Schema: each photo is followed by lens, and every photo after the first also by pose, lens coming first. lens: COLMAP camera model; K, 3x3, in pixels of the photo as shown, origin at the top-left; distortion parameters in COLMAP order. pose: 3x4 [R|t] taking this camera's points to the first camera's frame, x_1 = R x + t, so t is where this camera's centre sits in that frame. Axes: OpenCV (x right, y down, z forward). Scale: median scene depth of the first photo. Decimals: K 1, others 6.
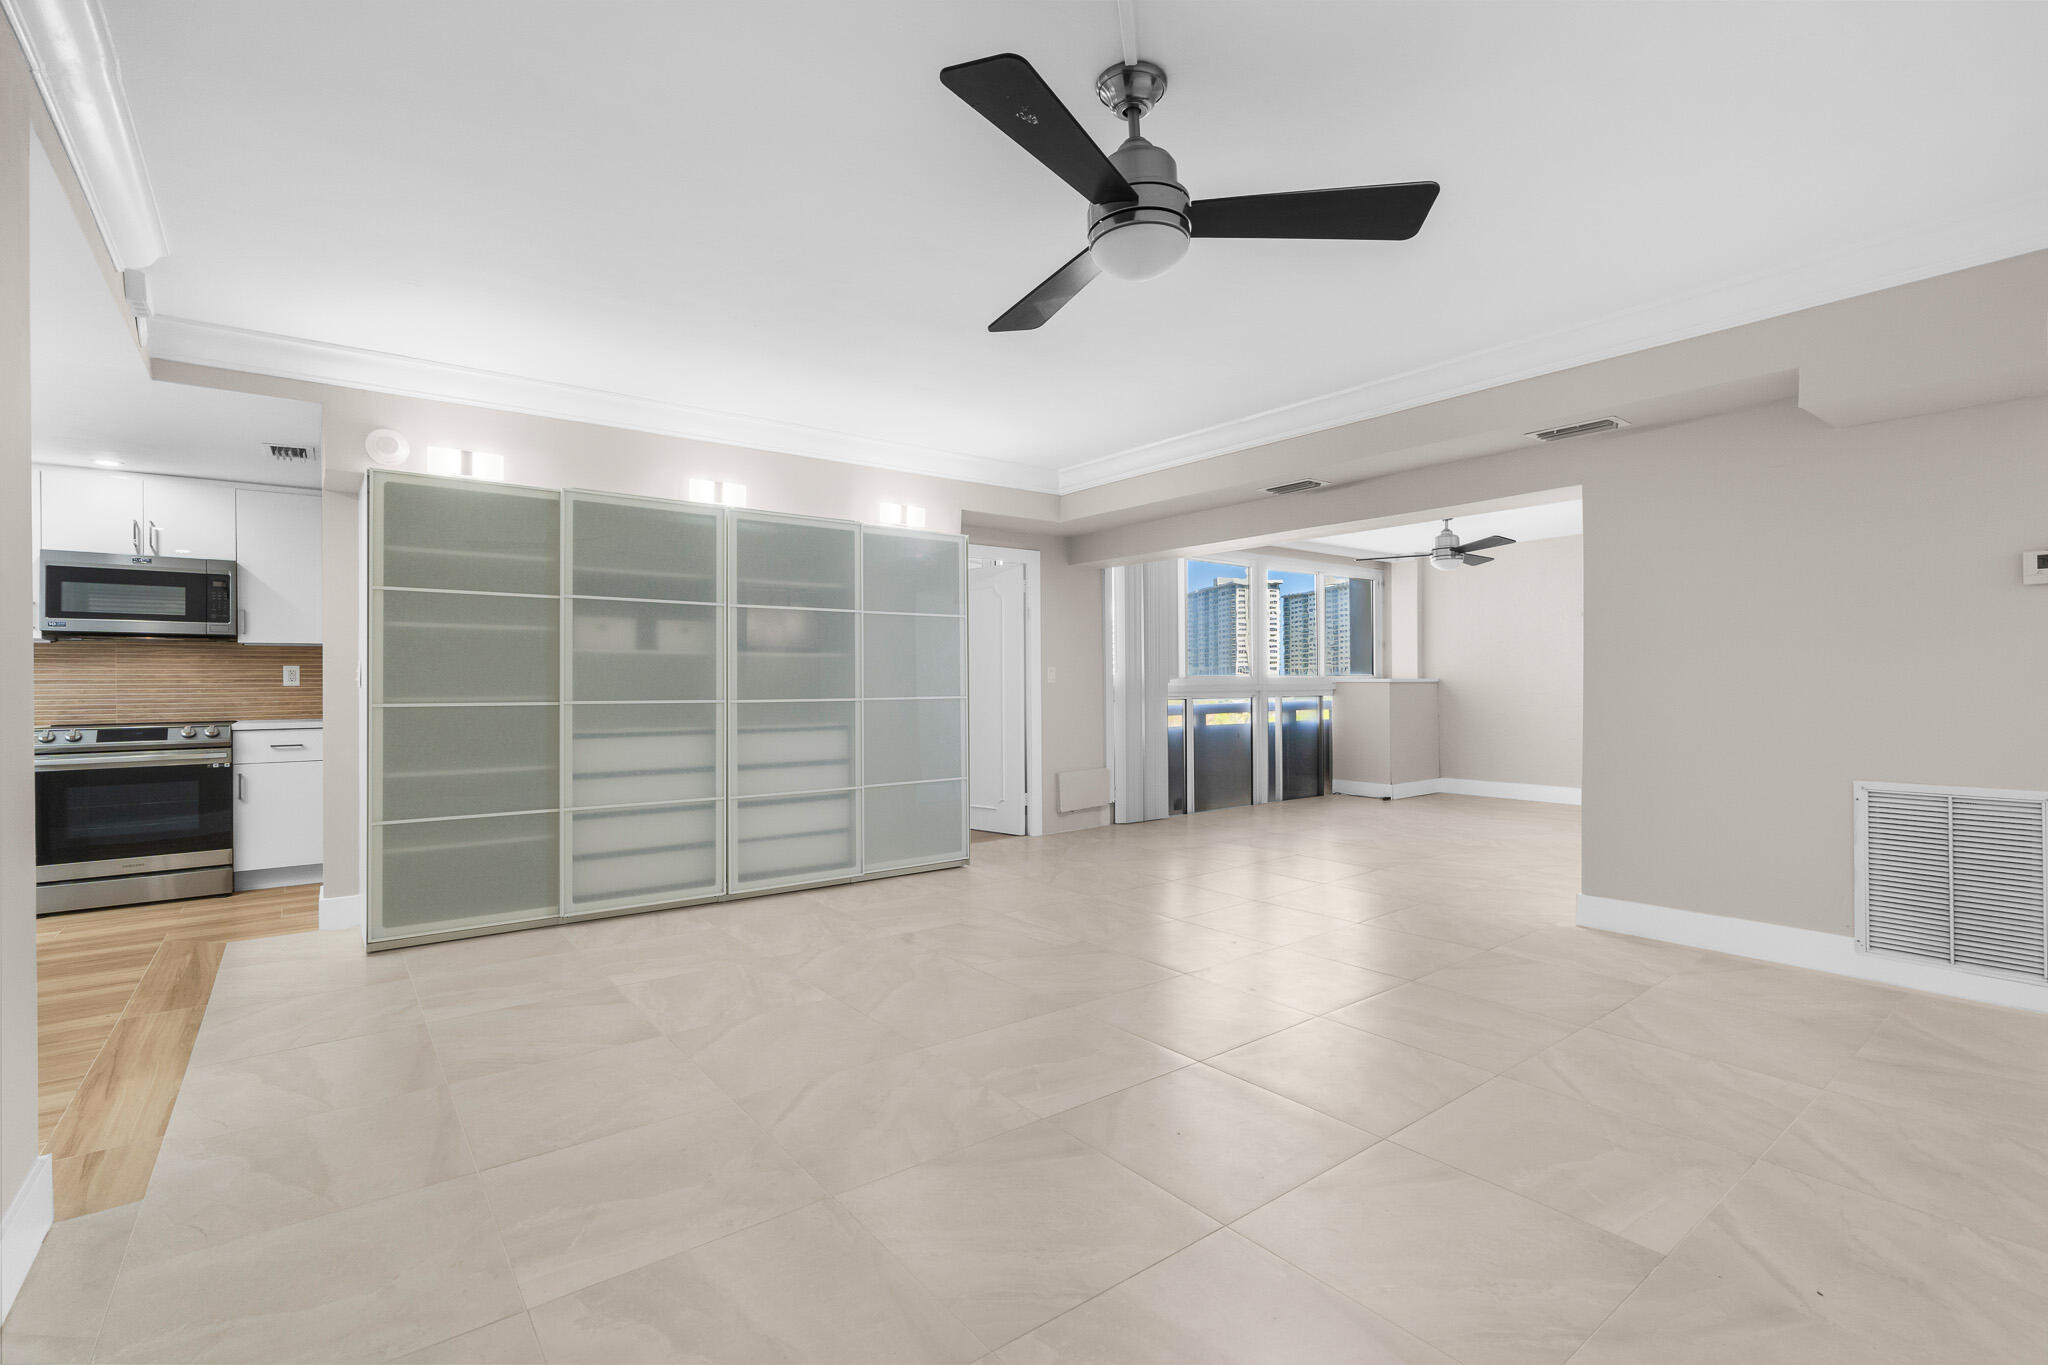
lens RADIAL K [[924.4, 0, 1018.9], [0, 924.4, 681.5], [0, 0, 1]] dist [-0.011855, 0.005239]
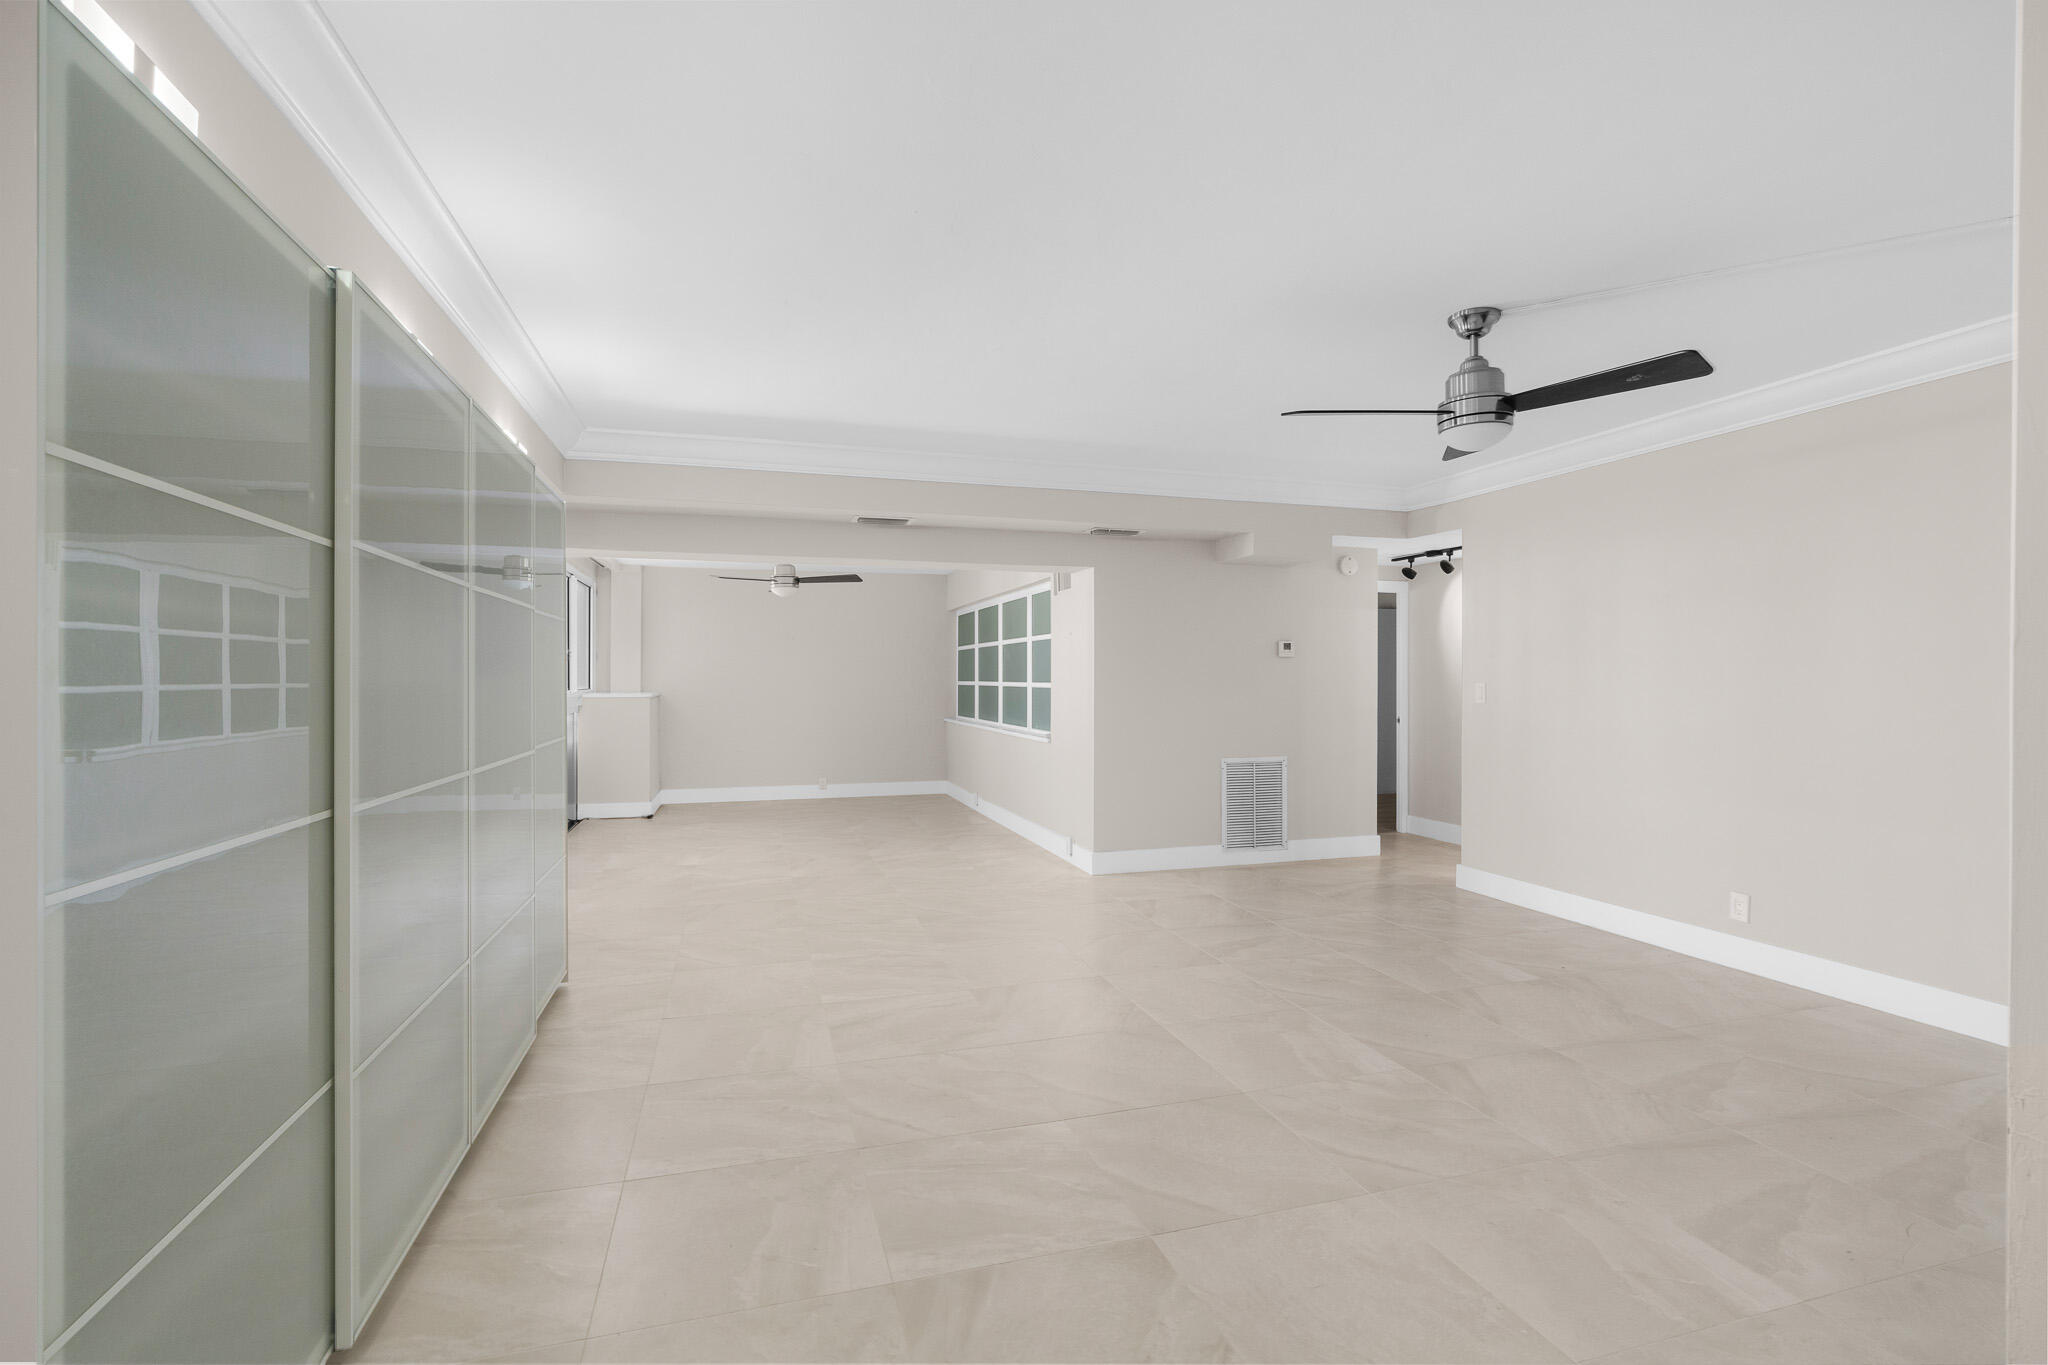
lens RADIAL K [[924.4, 0, 1018.9], [0, 924.4, 681.5], [0, 0, 1]] dist [-0.011855, 0.005239]
pose [[0.357634, 0.001906, 0.933860, -0.599538], [-0.003512, 0.999994, -0.000697, -0.026480], [-0.933855, -0.003030, 0.357638, 0.461486]]
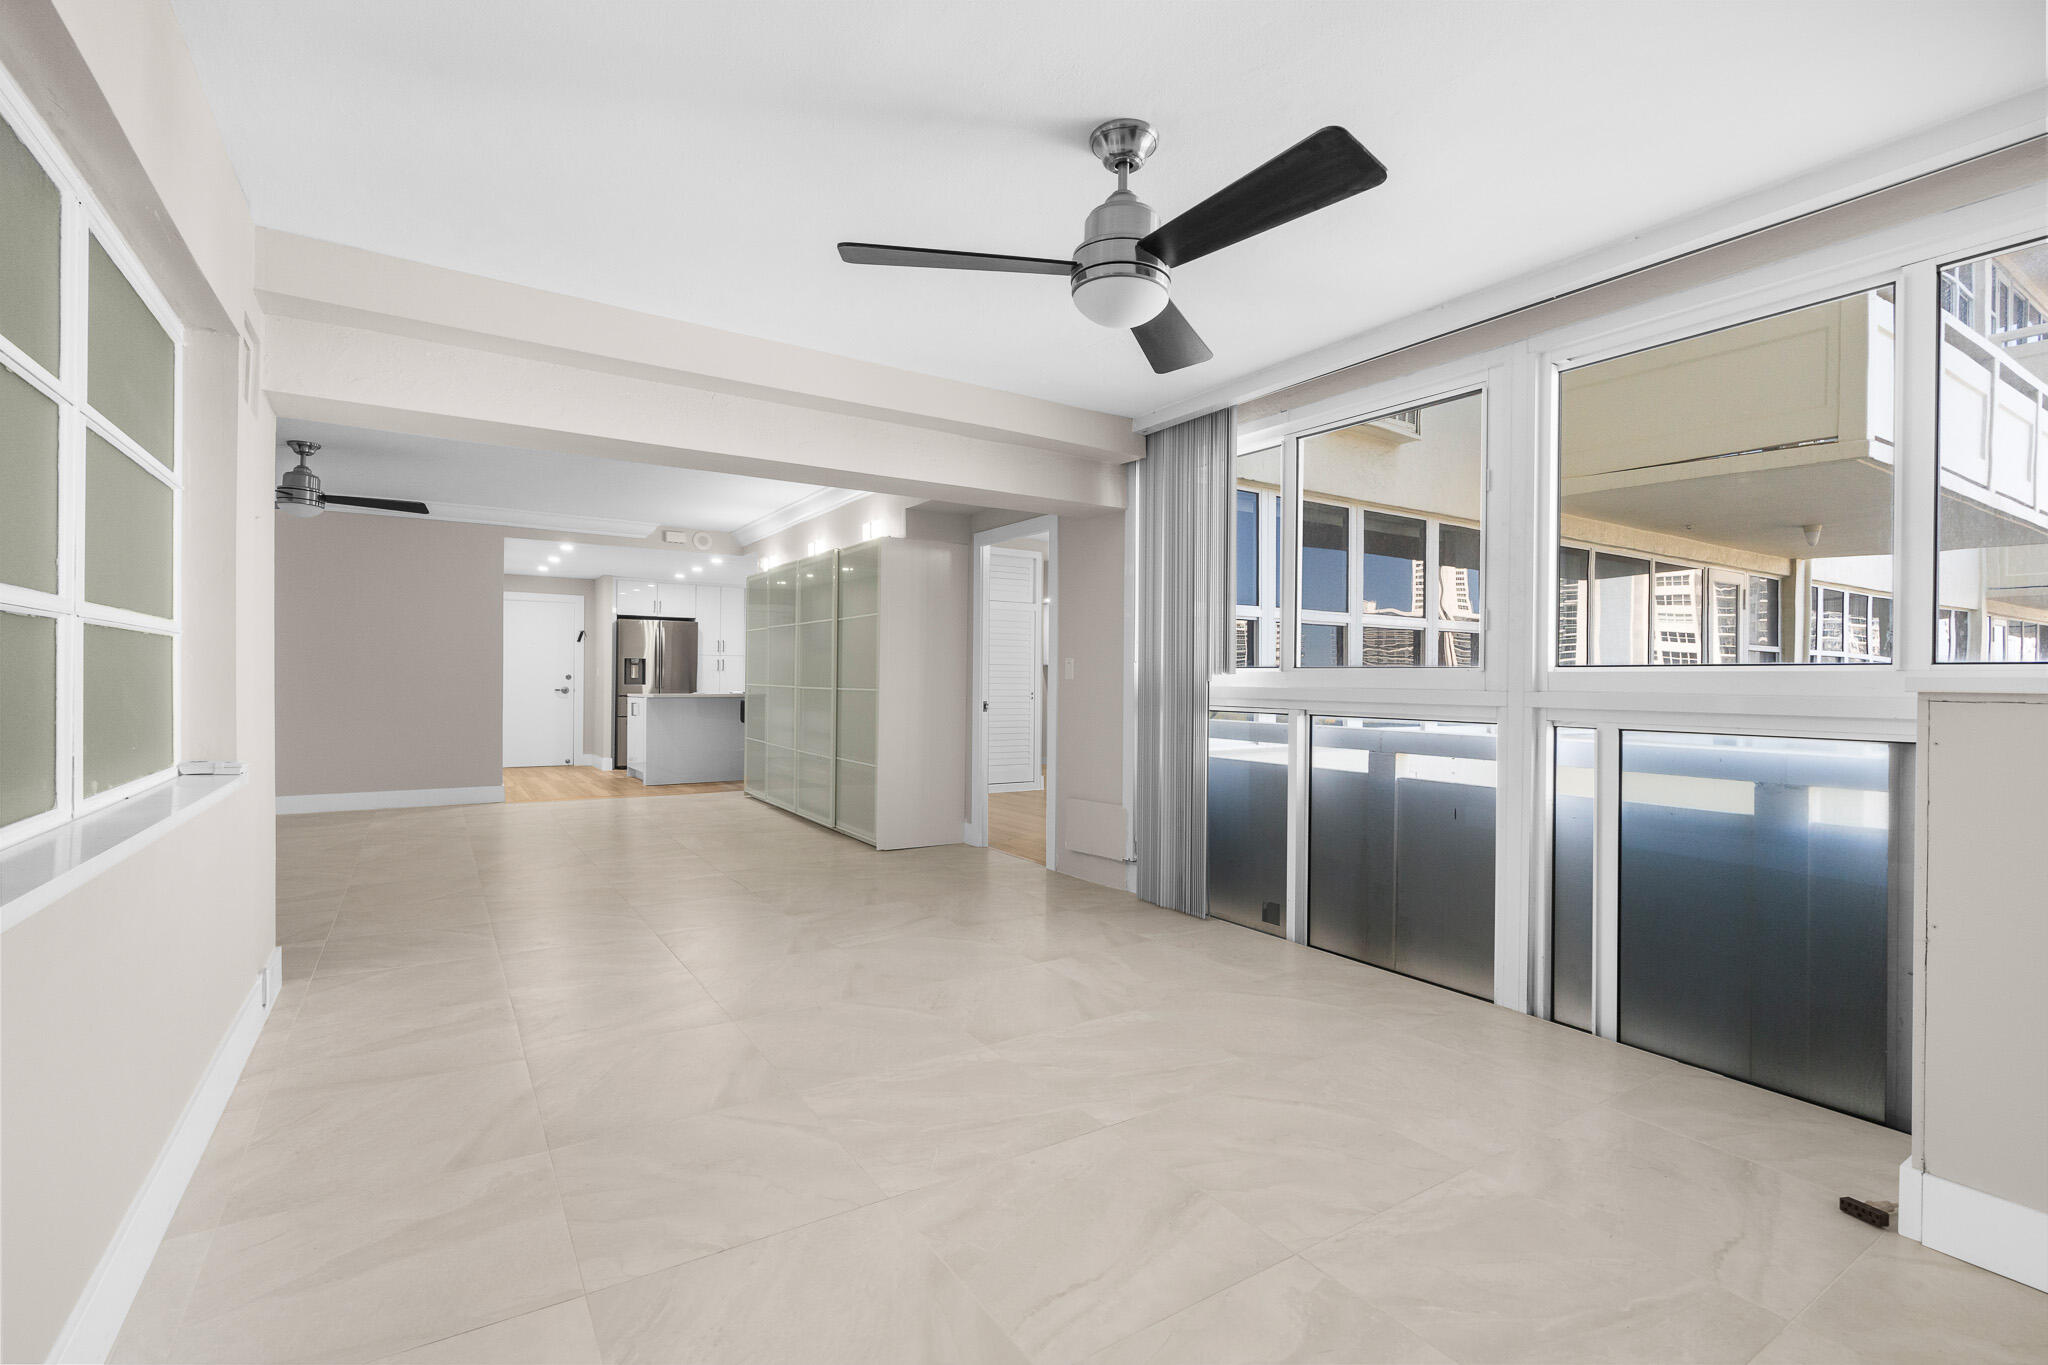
lens RADIAL K [[924.4, 0, 1018.9], [0, 924.4, 681.5], [0, 0, 1]] dist [-0.011855, 0.005239]
pose [[-0.088120, 0.009113, -0.996068, 1.027771], [-0.006929, 0.999928, 0.009761, -0.004431], [0.996086, 0.007762, -0.088050, 1.309898]]
